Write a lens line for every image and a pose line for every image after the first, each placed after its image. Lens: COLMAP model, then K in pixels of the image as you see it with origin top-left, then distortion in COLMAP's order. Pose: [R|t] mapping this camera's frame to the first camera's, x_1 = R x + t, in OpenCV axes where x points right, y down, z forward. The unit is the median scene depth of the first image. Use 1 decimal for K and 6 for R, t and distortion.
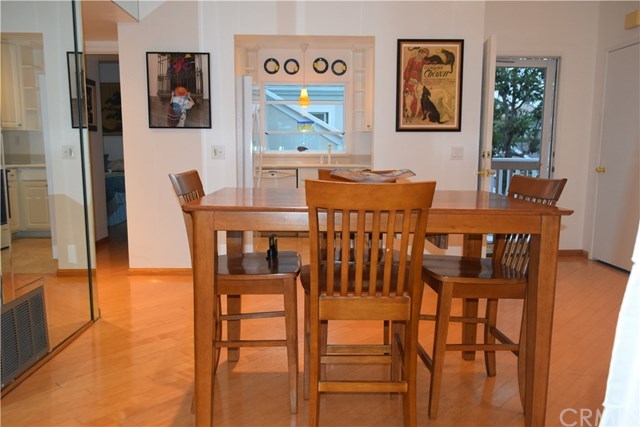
lens RADIAL K [[493.0, 0, 320.4], [0, 493.0, 215.4], [0, 0, 1]] dist [0.003491, -0.001952]
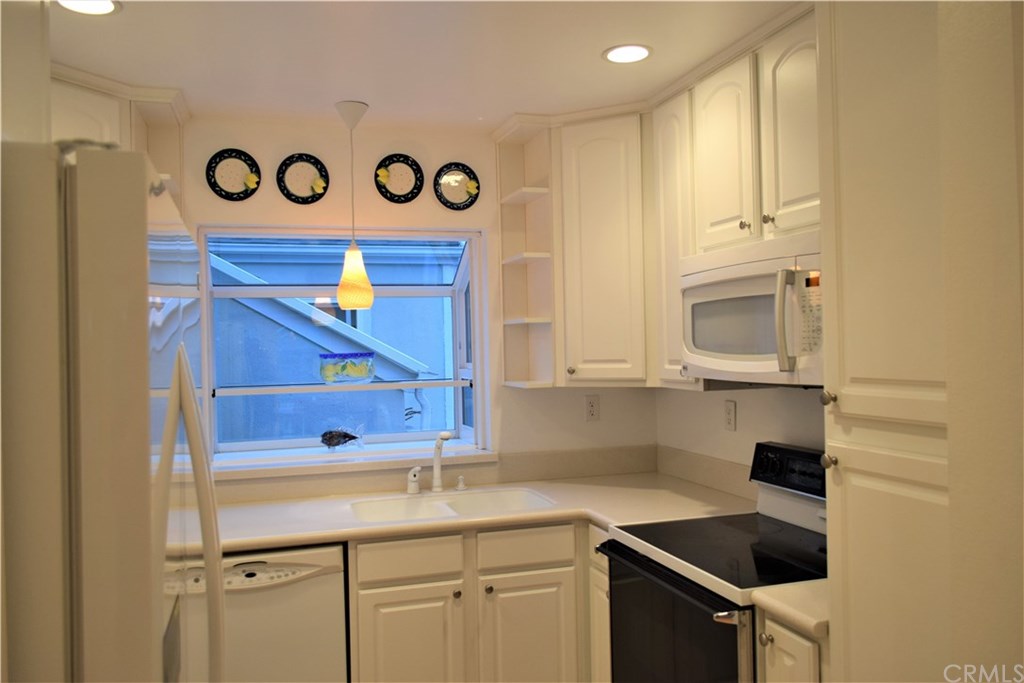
lens RADIAL K [[788.7, 0, 512.6], [0, 788.7, 337.9], [0, 0, 1]] dist [0.003491, -0.001952]
pose [[0.961459, -0.025818, 0.273735, -0.069785], [0.063690, 0.989416, -0.130384, -0.133137], [-0.267471, 0.142793, 0.952927, 0.516881]]
